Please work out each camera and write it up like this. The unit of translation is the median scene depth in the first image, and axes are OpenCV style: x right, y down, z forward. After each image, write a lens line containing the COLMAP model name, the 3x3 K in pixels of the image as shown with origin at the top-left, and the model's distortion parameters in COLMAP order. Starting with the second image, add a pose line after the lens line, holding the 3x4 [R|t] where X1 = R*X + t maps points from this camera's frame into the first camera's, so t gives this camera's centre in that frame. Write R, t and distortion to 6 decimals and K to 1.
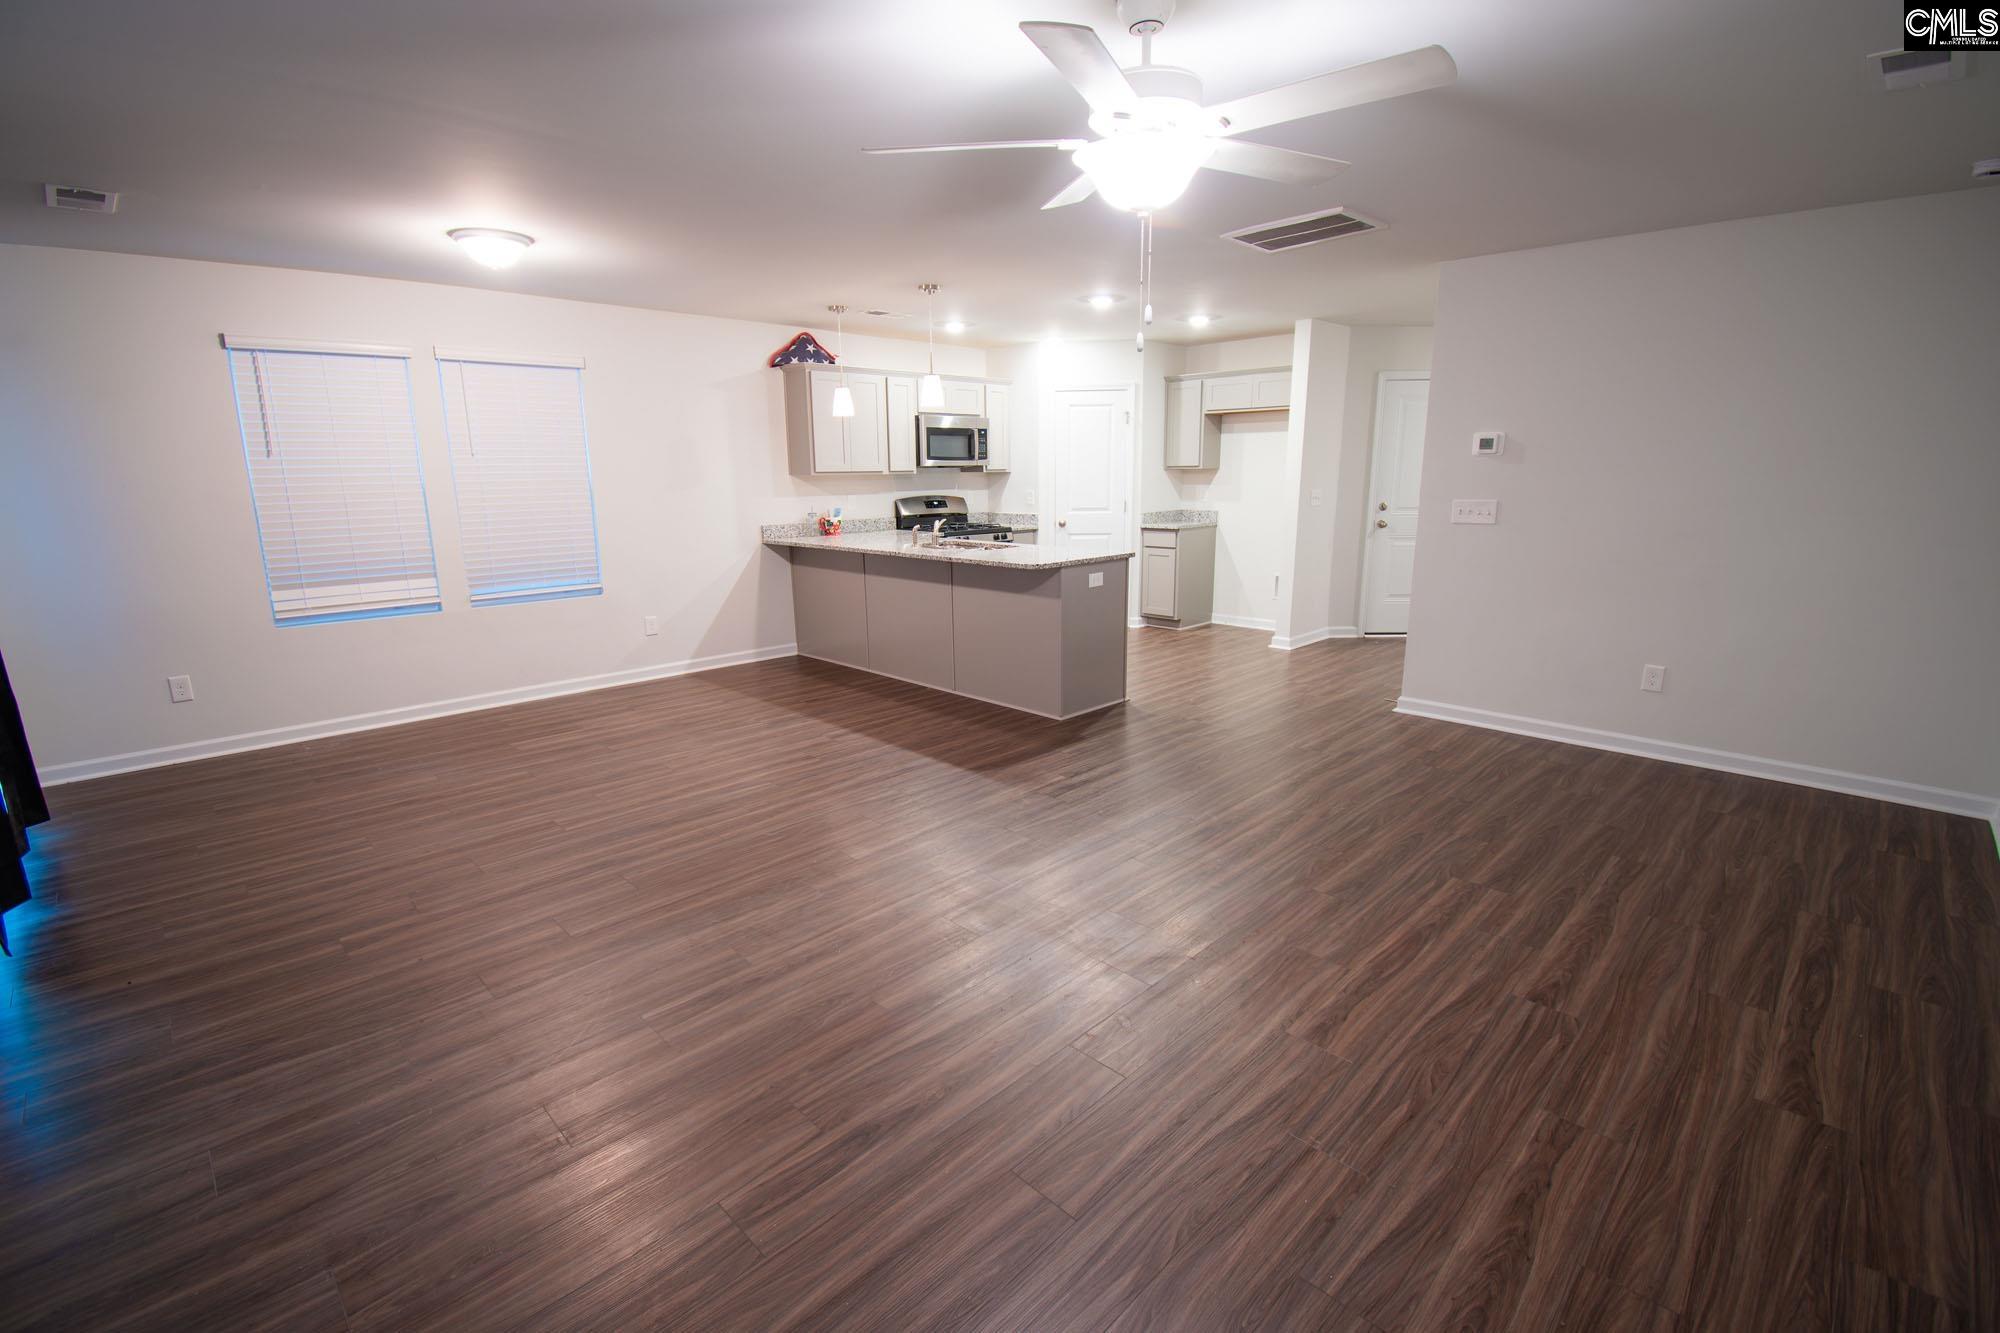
lens RADIAL K [[904.8, 0, 992.8], [0, 904.8, 671.3], [0, 0, 1]] dist [-0.022964, -0.003080]
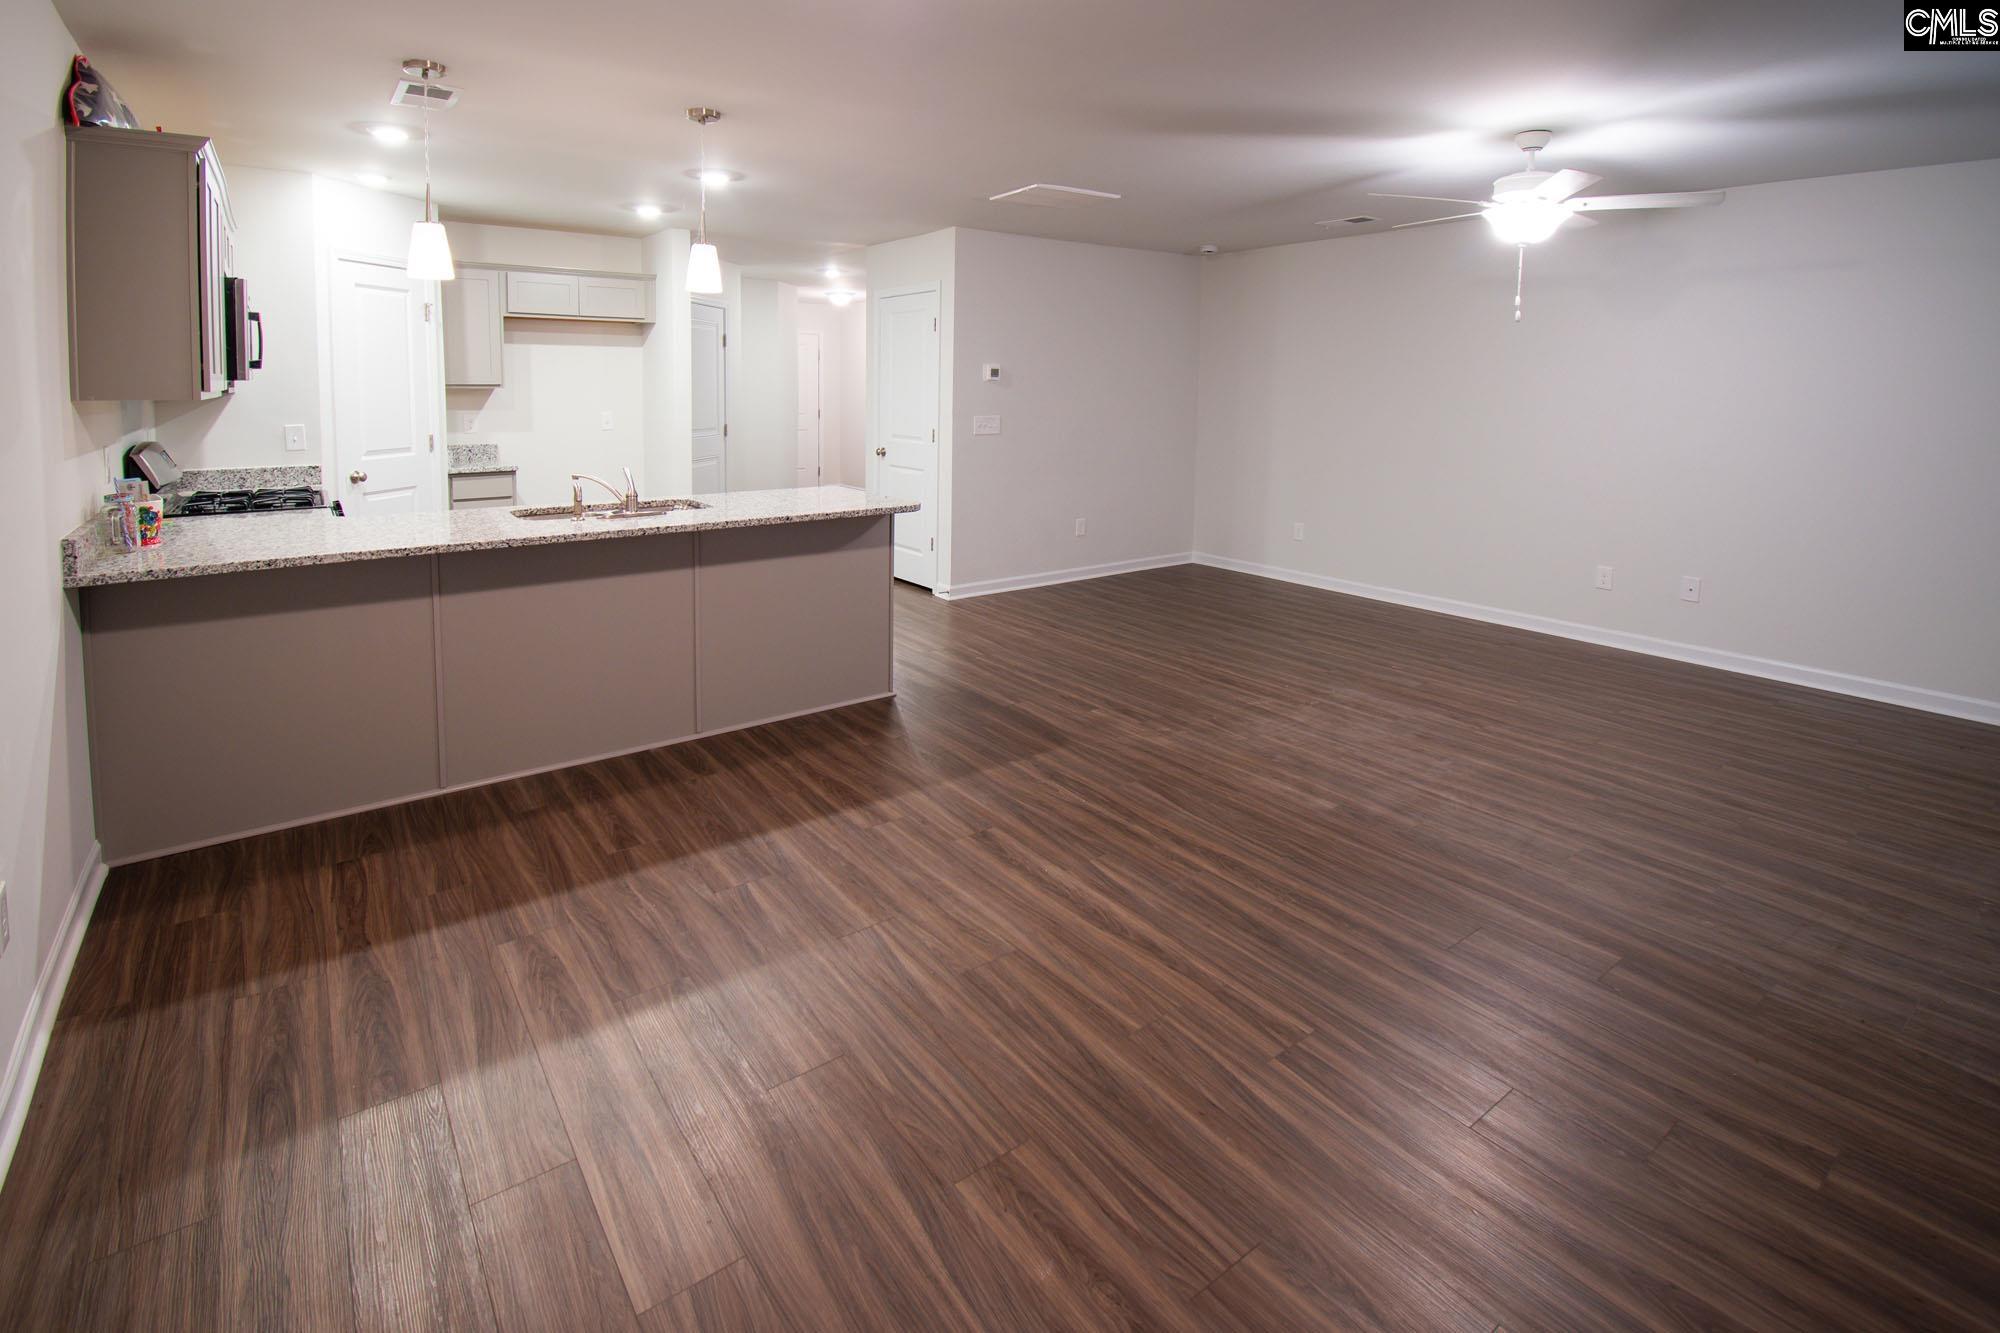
lens RADIAL K [[904.8, 0, 994.9], [0, 904.8, 663.6], [0, 0, 1]] dist [-0.022964, -0.003080]
pose [[0.138879, -0.274295, 0.951564, -0.725487], [0.201687, 0.948571, 0.243997, -0.165470], [-0.969554, 0.158033, 0.187059, 0.781093]]
